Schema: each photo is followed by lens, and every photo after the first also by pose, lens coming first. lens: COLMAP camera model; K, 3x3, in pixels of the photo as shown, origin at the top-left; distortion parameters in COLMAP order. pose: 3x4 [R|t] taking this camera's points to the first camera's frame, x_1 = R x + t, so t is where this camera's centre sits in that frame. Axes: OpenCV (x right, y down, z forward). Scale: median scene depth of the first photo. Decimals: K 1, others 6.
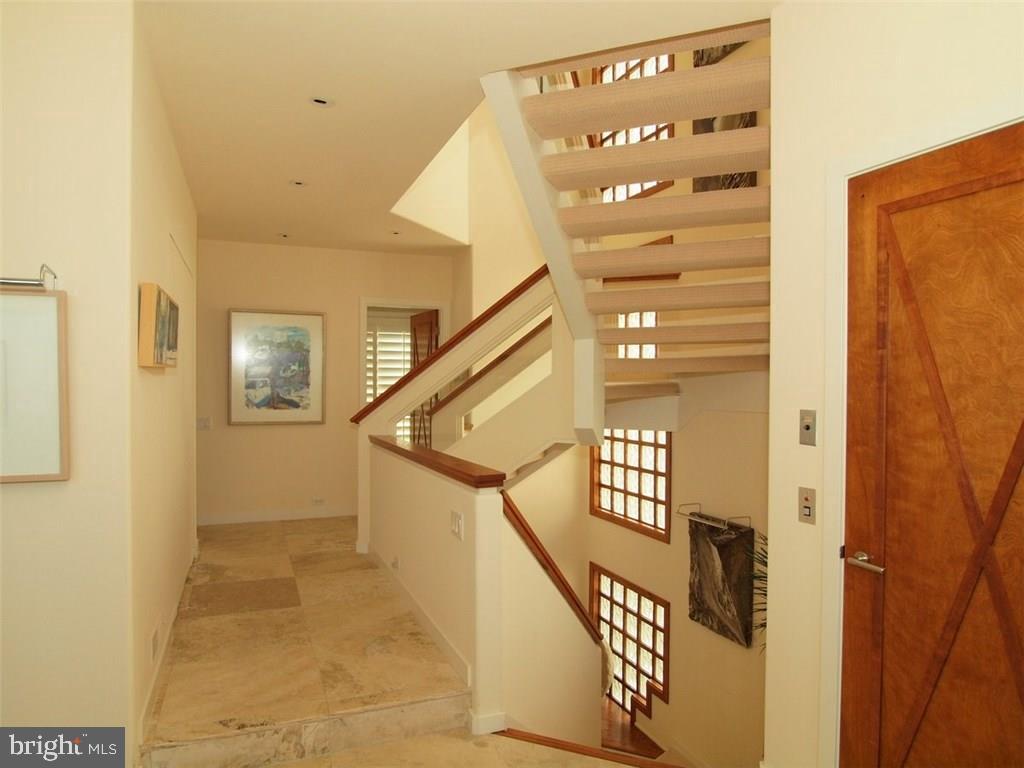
lens RADIAL K [[652.2, 0, 508.1], [0, 652.2, 388.3], [0, 0, 1]] dist [-0.032731, 0.005917]
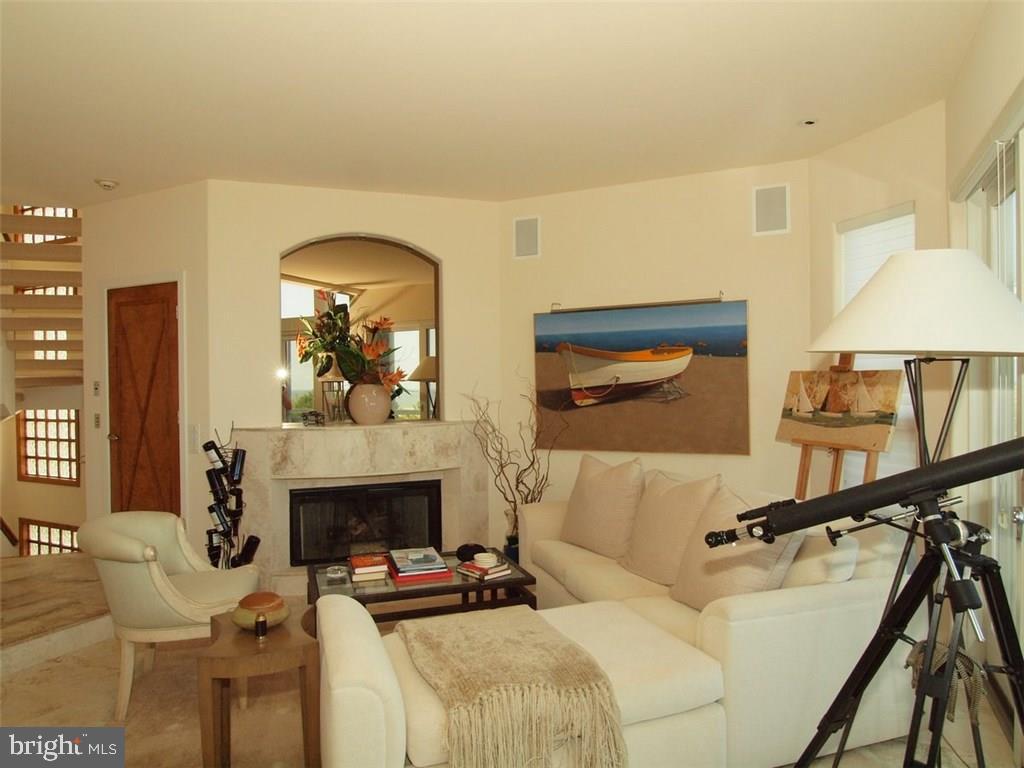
lens RADIAL K [[652.2, 0, 508.1], [0, 652.2, 388.3], [0, 0, 1]] dist [-0.032731, 0.005917]
pose [[0.739036, -0.021002, 0.673338, -0.008276], [0.023662, 0.999706, 0.005212, 0.030687], [-0.673250, 0.012081, 0.739316, -0.671162]]
